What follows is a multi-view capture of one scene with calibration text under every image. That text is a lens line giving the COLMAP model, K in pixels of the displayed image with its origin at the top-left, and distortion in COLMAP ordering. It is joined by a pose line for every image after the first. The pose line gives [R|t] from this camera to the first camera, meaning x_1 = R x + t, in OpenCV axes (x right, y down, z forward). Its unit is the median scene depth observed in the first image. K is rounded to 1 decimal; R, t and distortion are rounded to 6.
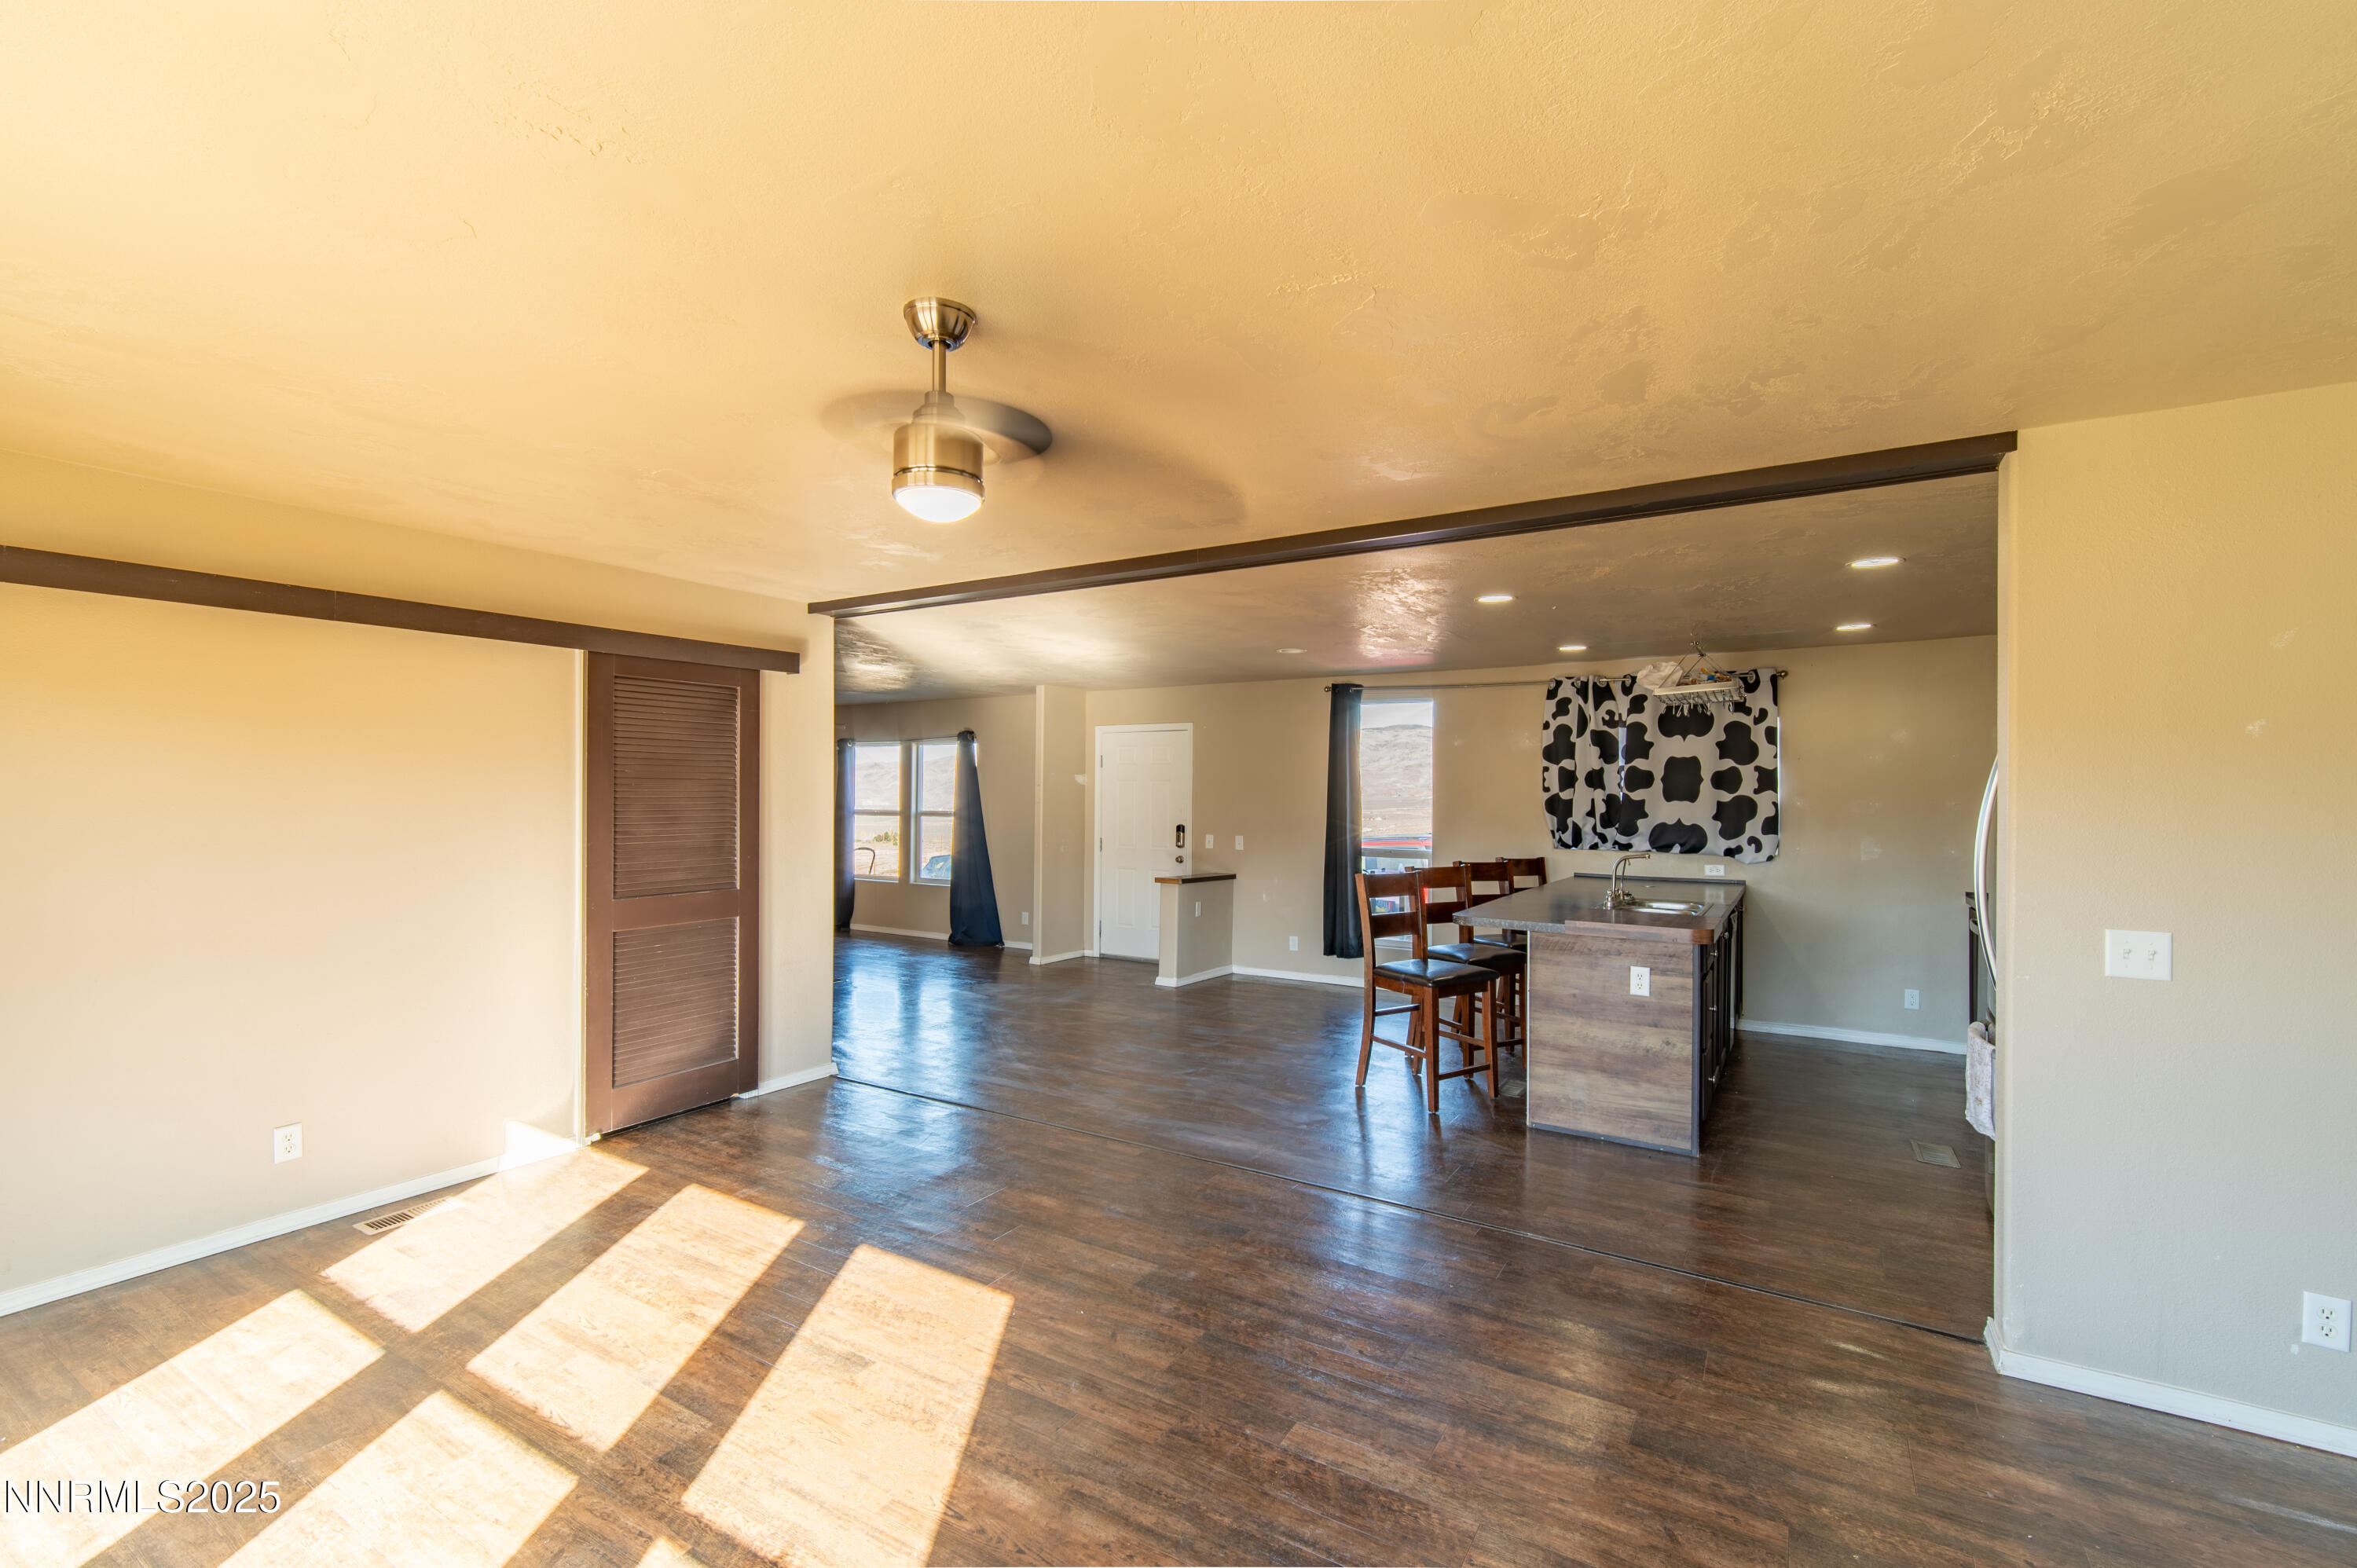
lens RADIAL K [[1007.7, 0, 1175.9], [0, 1007.7, 789.1], [0, 0, 1]] dist [0.001237, -0.000239]
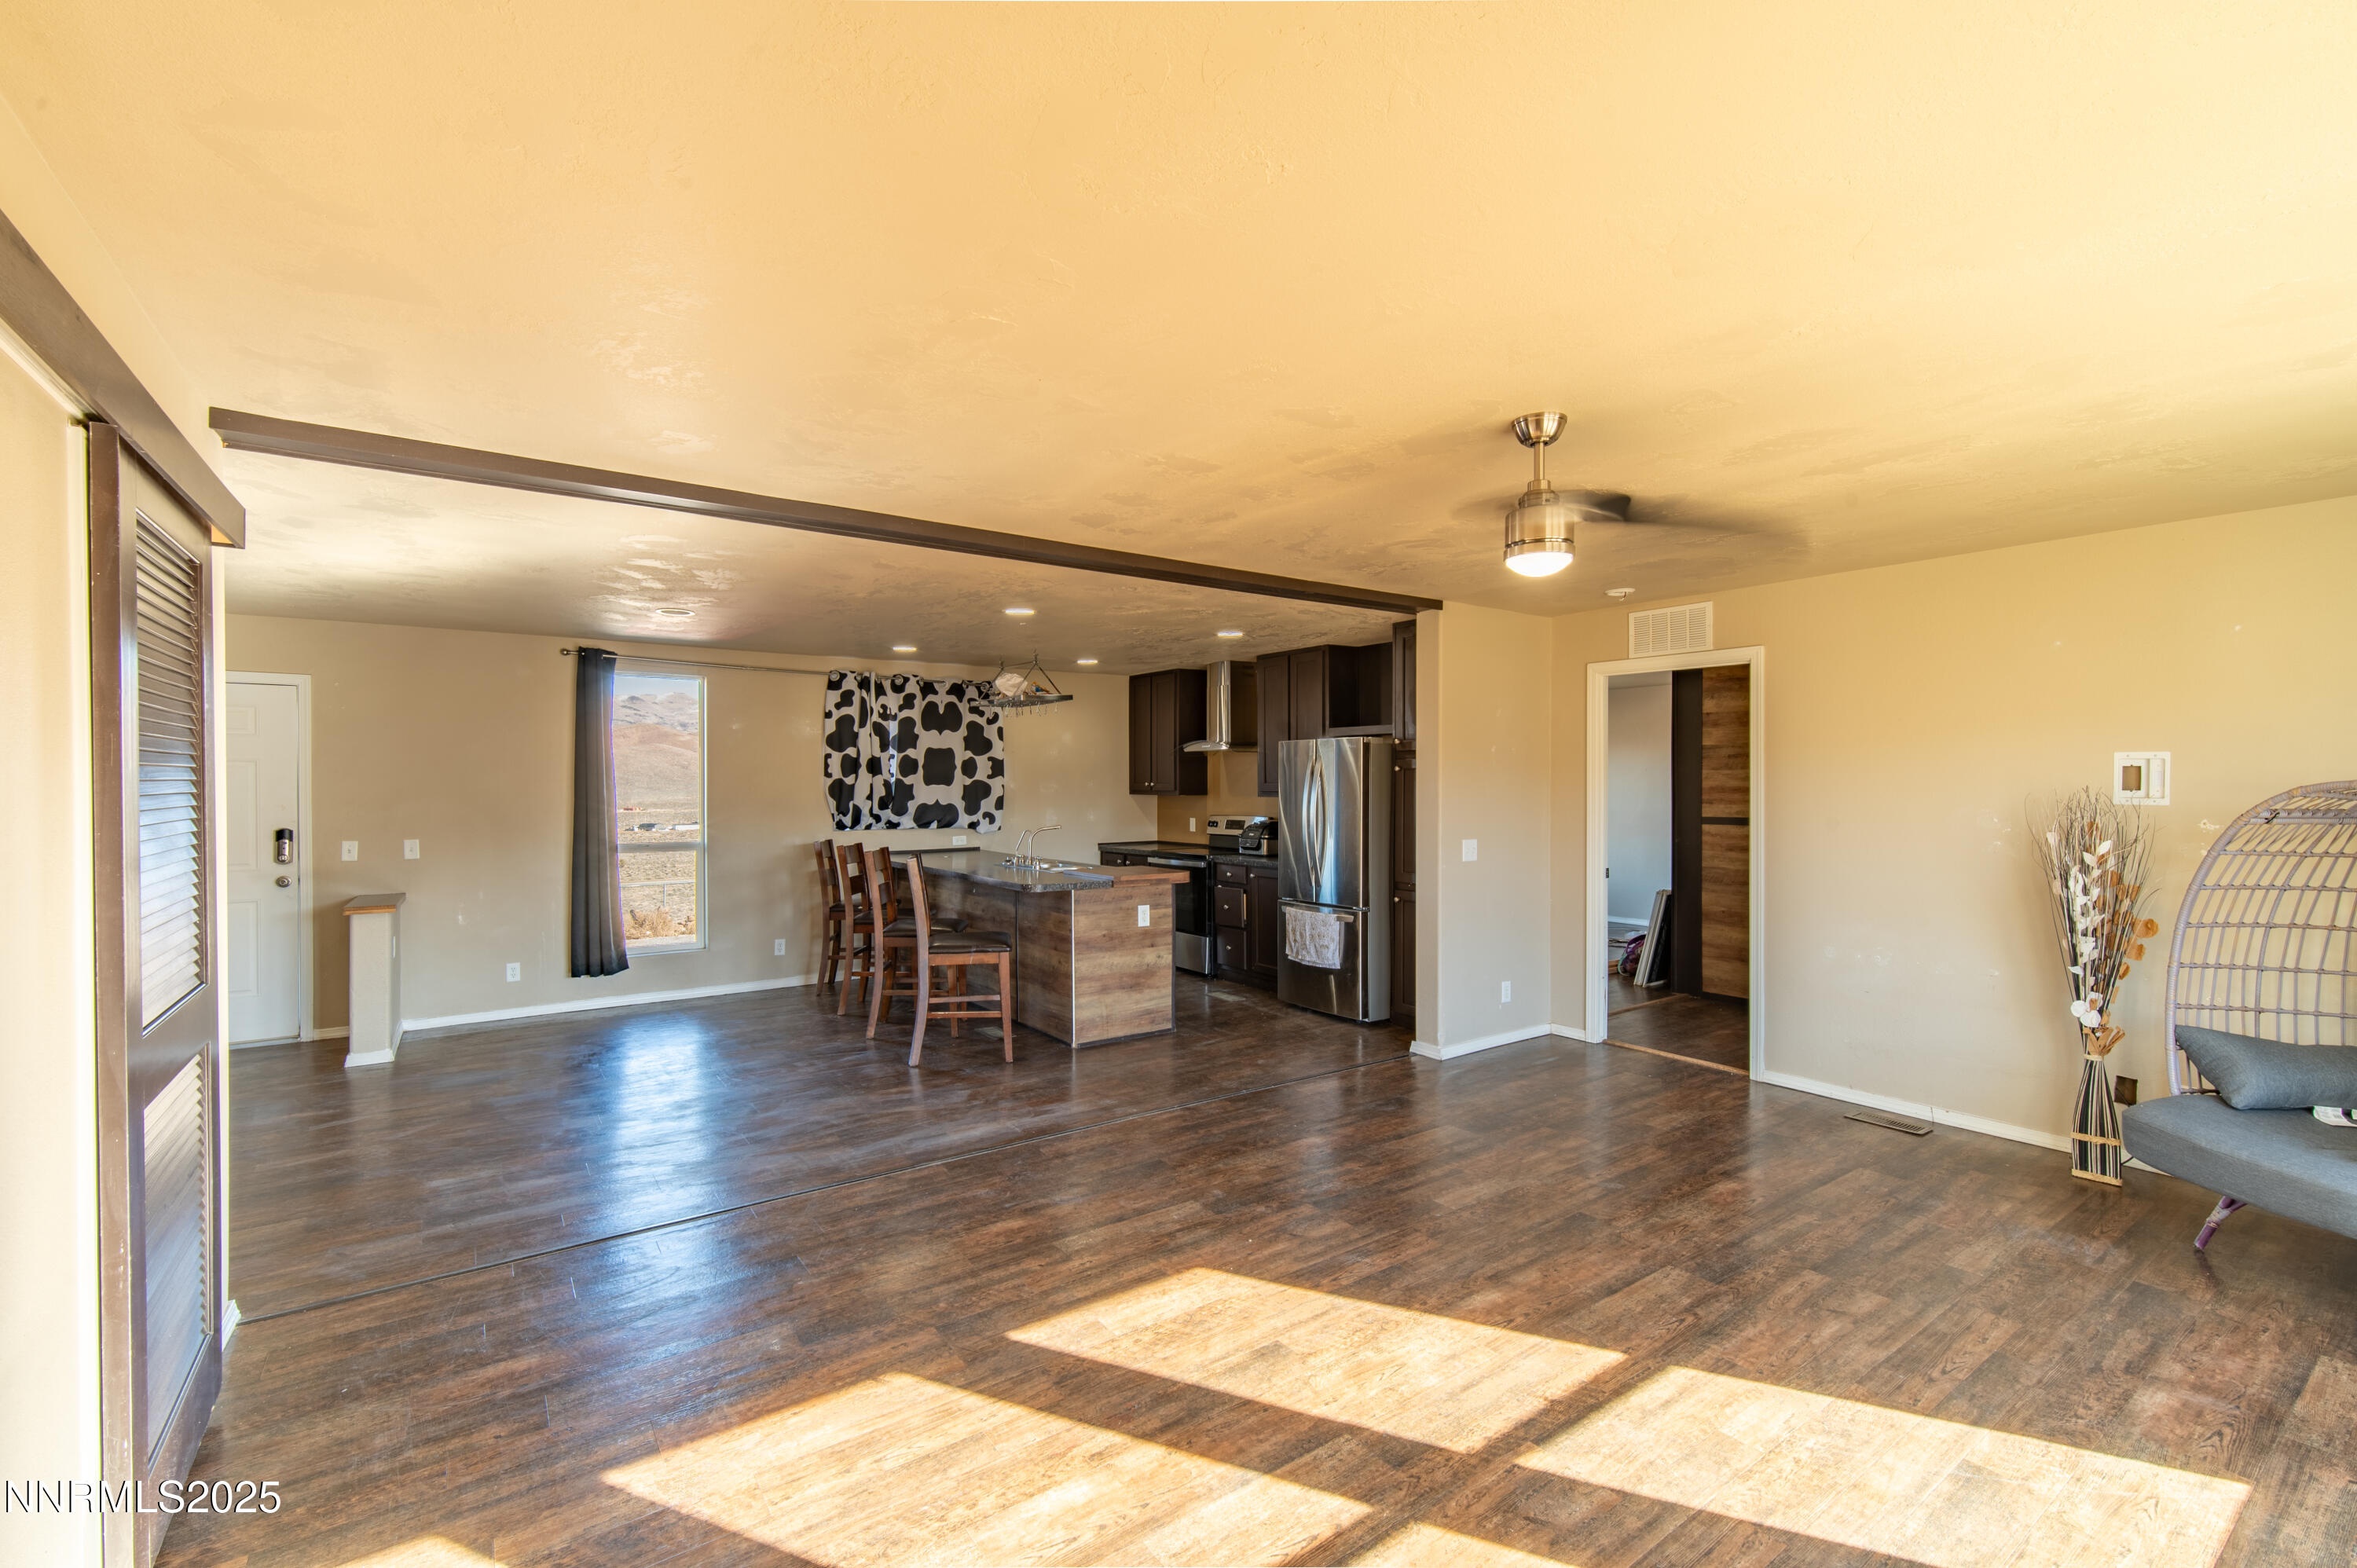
lens RADIAL K [[1007.7, 0, 1175.9], [0, 1007.7, 789.1], [0, 0, 1]] dist [0.001237, -0.000239]
pose [[0.386258, -0.013079, 0.922298, -0.518032], [-0.000679, 0.999895, 0.014464, -0.000713], [-0.922391, -0.006213, 0.386209, 0.288287]]
